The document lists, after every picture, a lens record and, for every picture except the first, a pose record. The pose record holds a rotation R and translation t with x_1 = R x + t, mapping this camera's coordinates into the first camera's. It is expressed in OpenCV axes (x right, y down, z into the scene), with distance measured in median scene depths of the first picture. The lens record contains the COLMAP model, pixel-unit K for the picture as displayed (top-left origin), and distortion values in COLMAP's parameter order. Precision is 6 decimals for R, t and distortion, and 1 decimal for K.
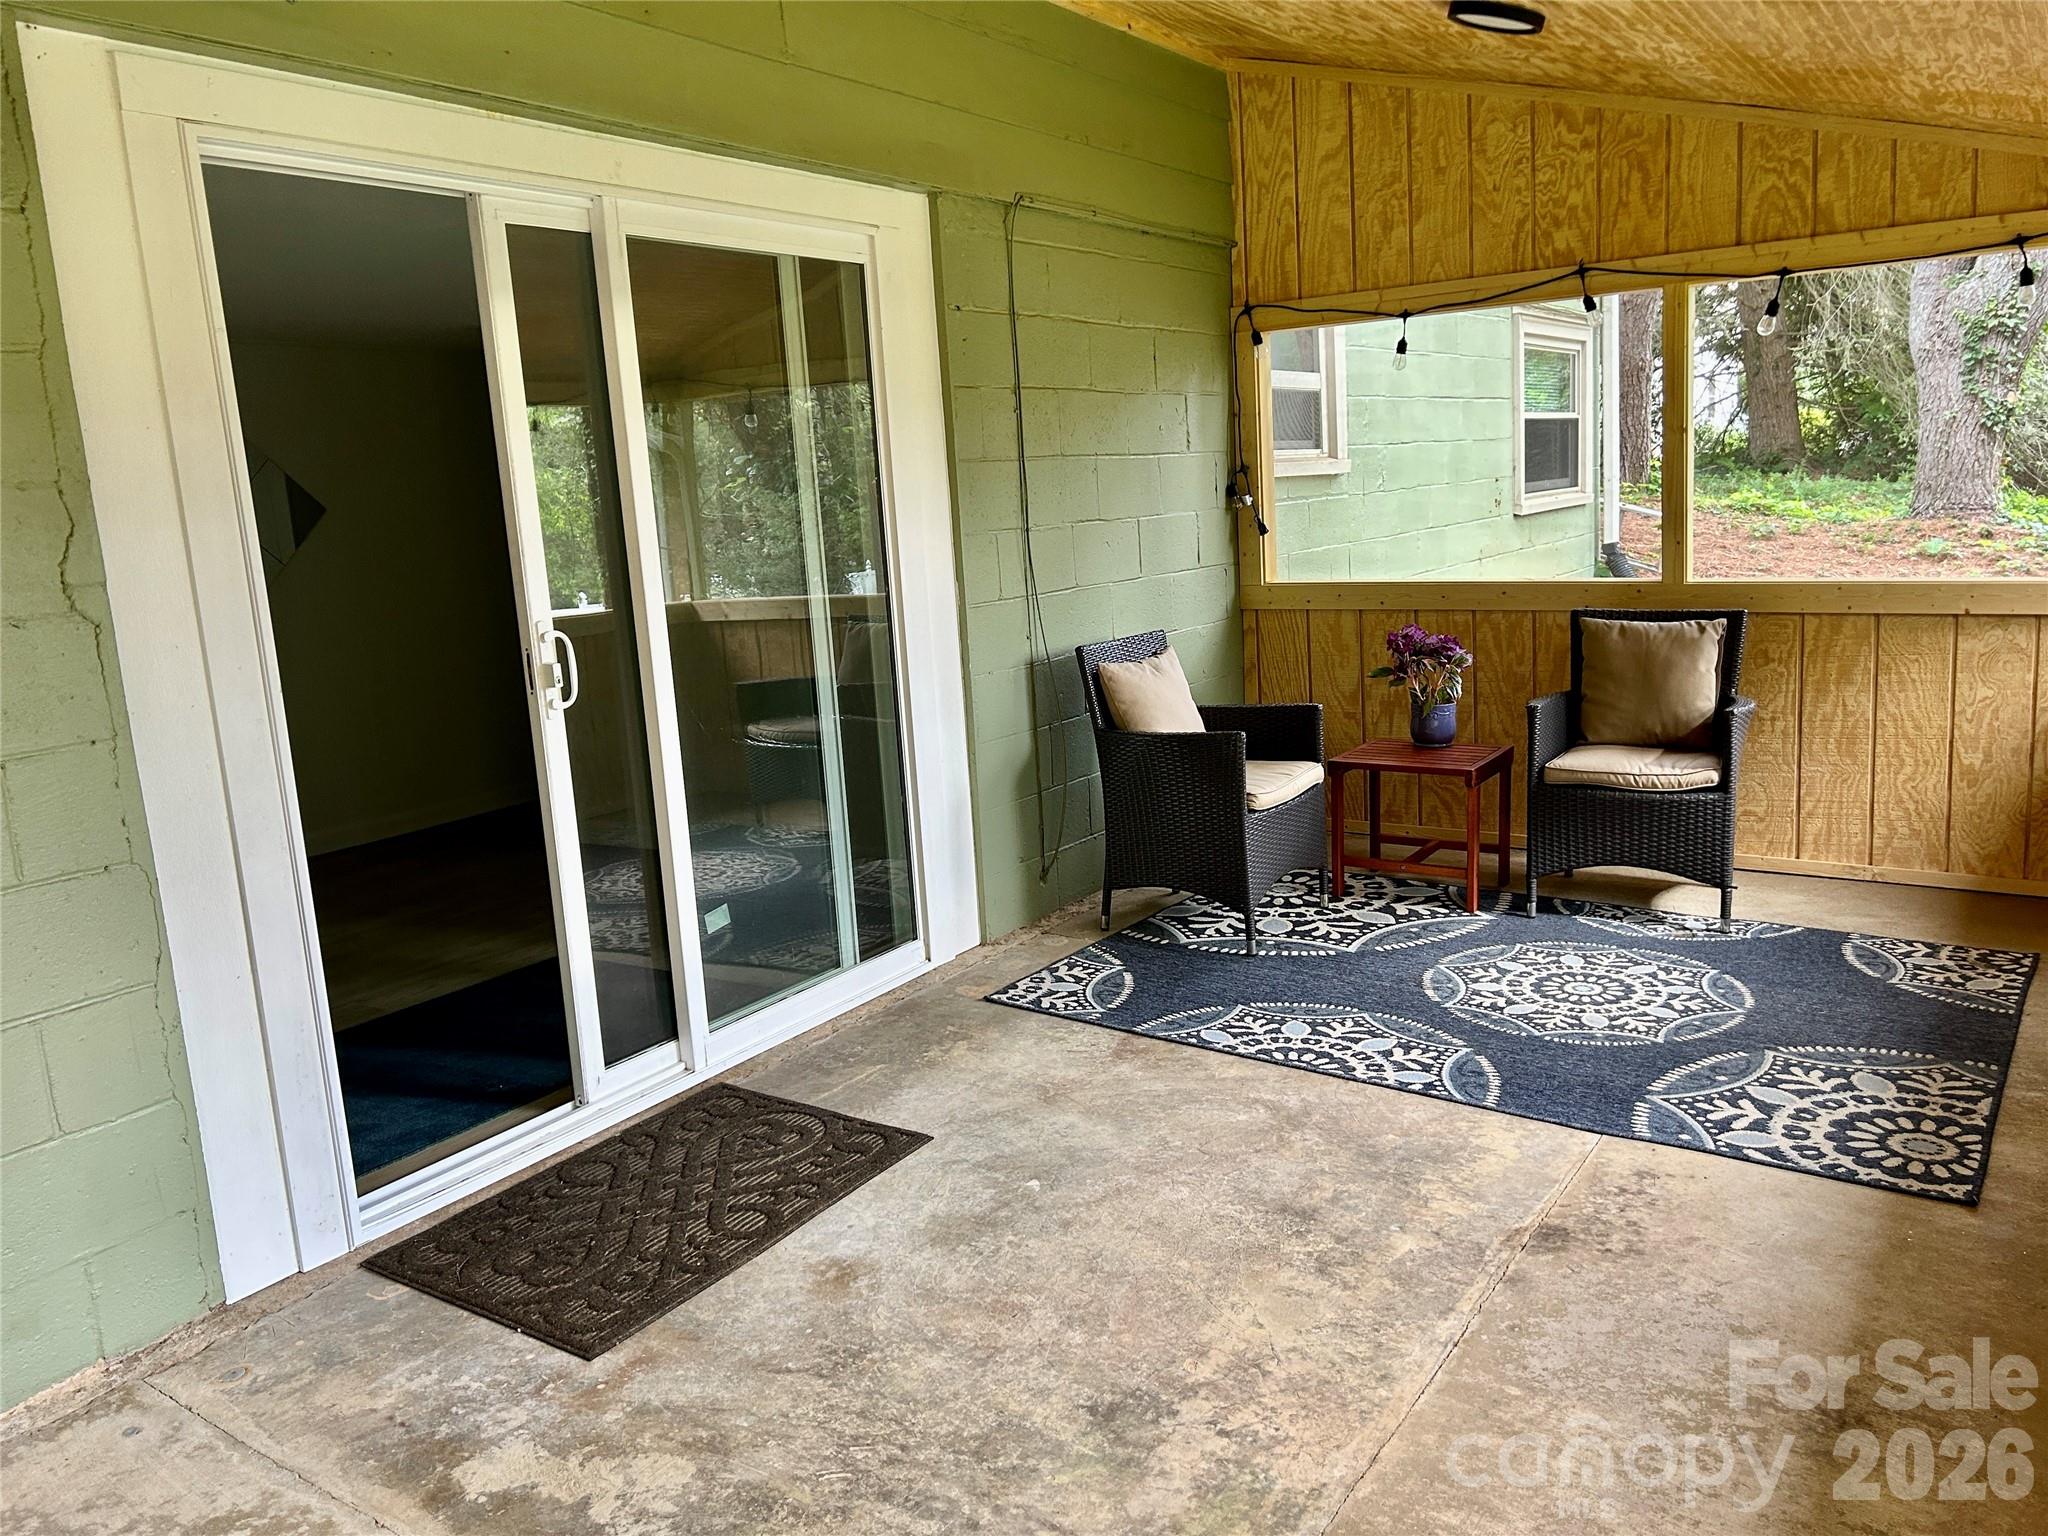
lens RADIAL K [[1526.9, 0, 1016.6], [0, 1526.9, 757.1], [0, 0, 1]] dist [0.030681, -0.021711]
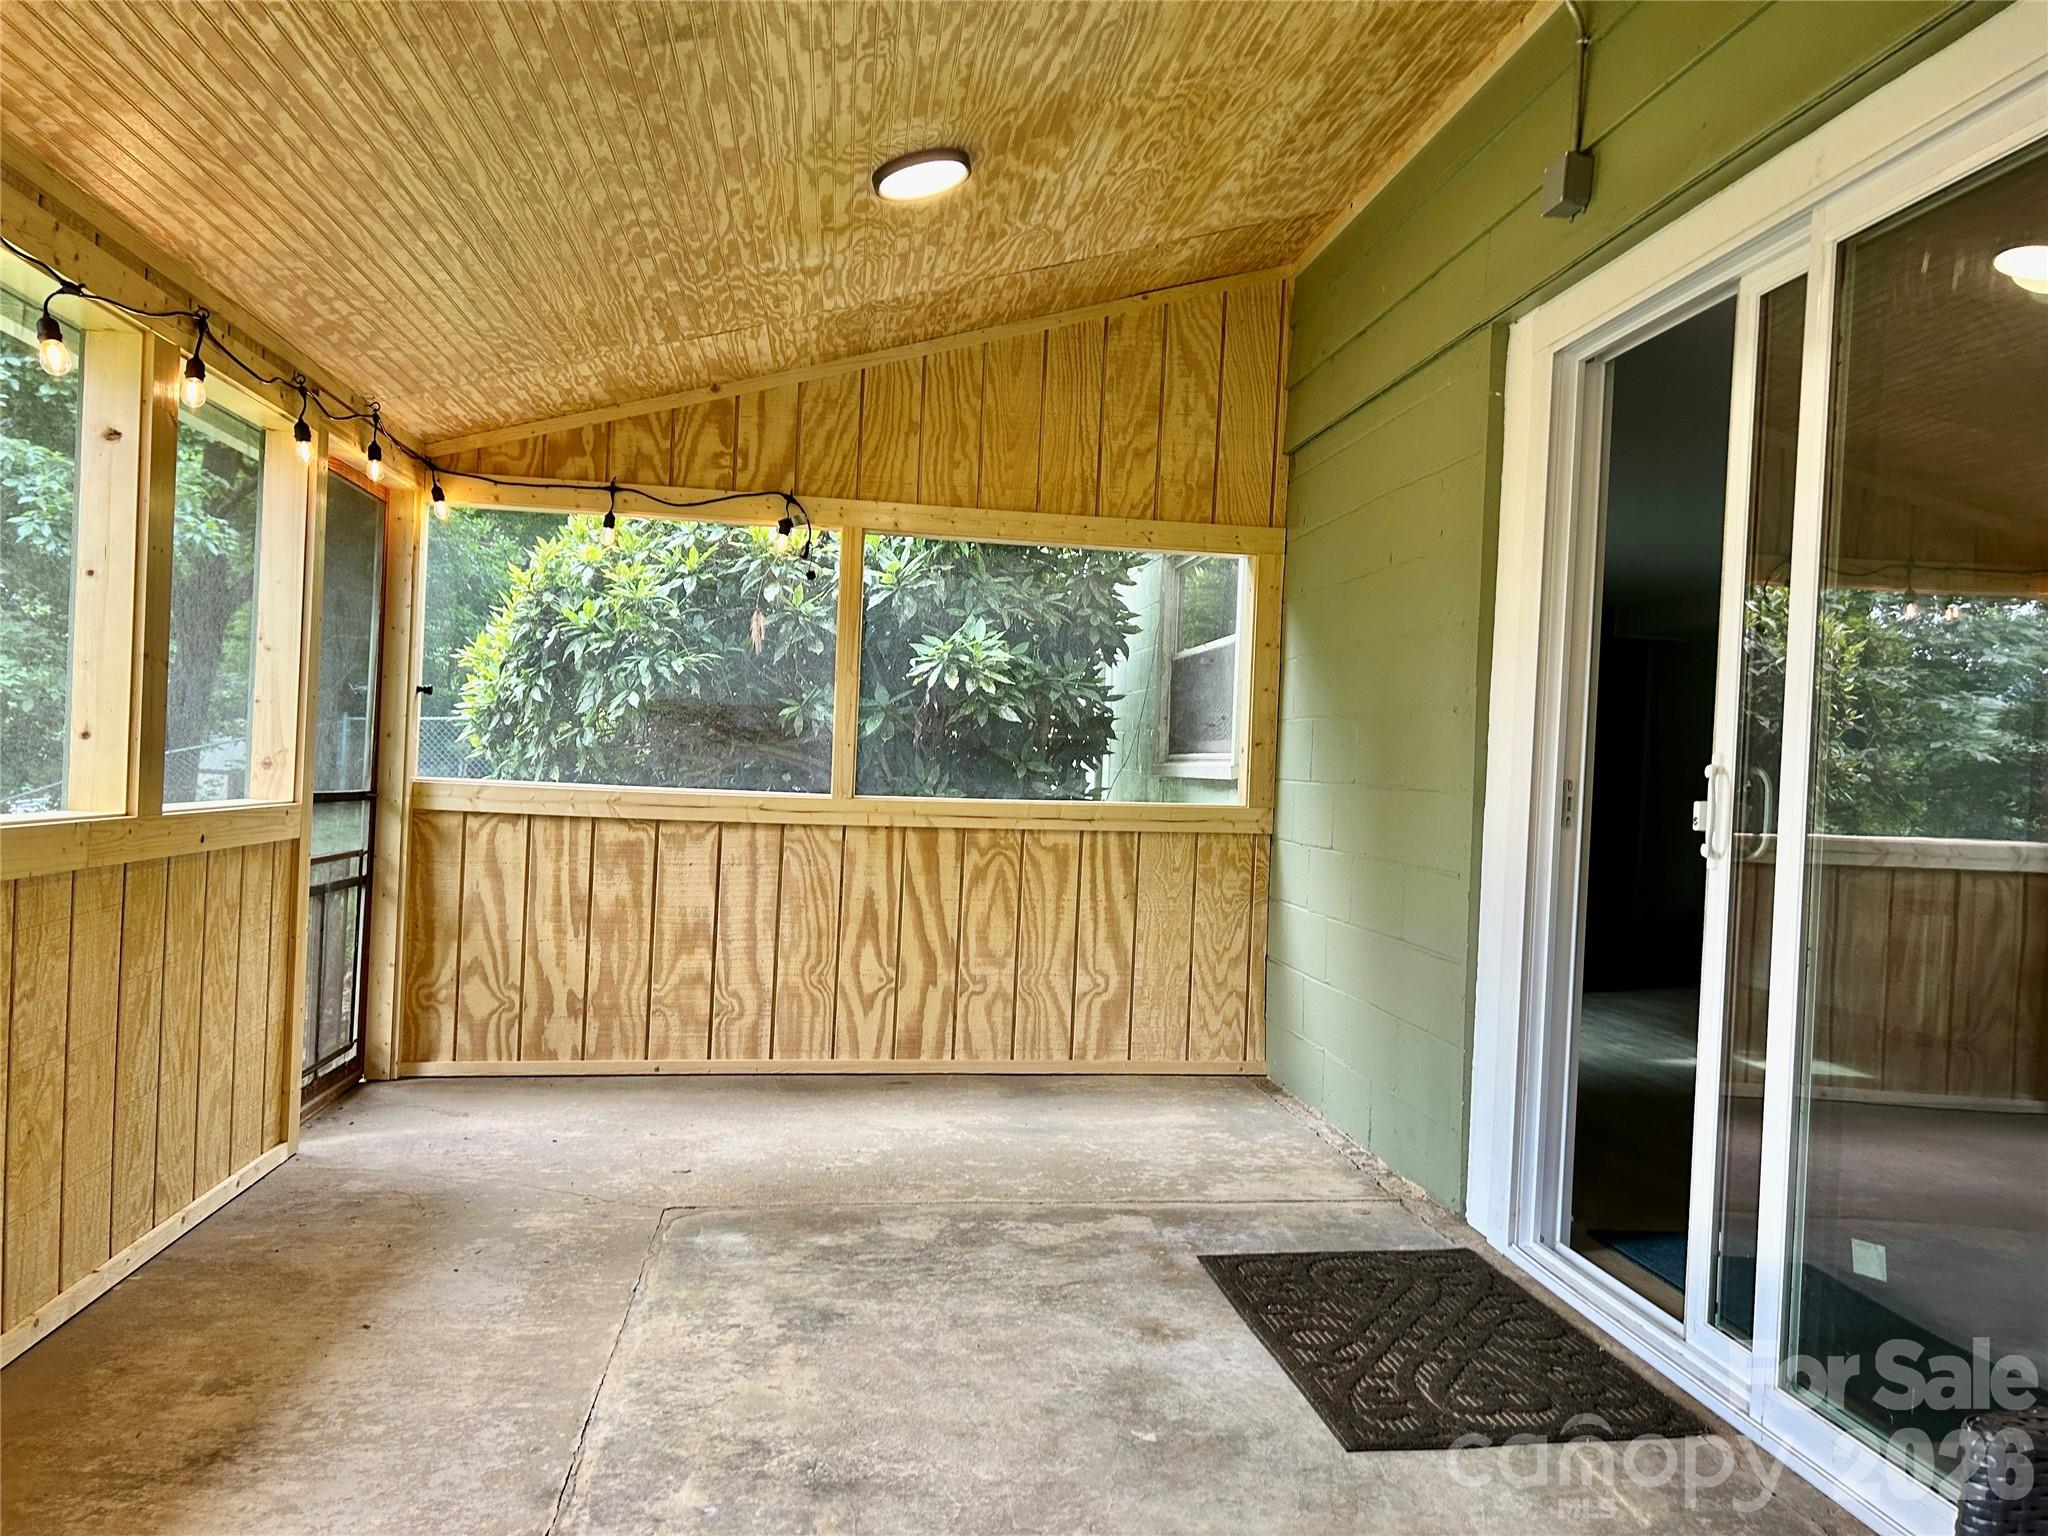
lens RADIAL K [[1526.9, 0, 1017.7], [0, 1526.9, 775.3], [0, 0, 1]] dist [0.030681, -0.021711]
pose [[-0.747753, 0.036301, -0.662983, 0.694759], [-0.114921, 0.976359, 0.183075, -0.237980], [0.653956, 0.213086, -0.725904, 1.743044]]
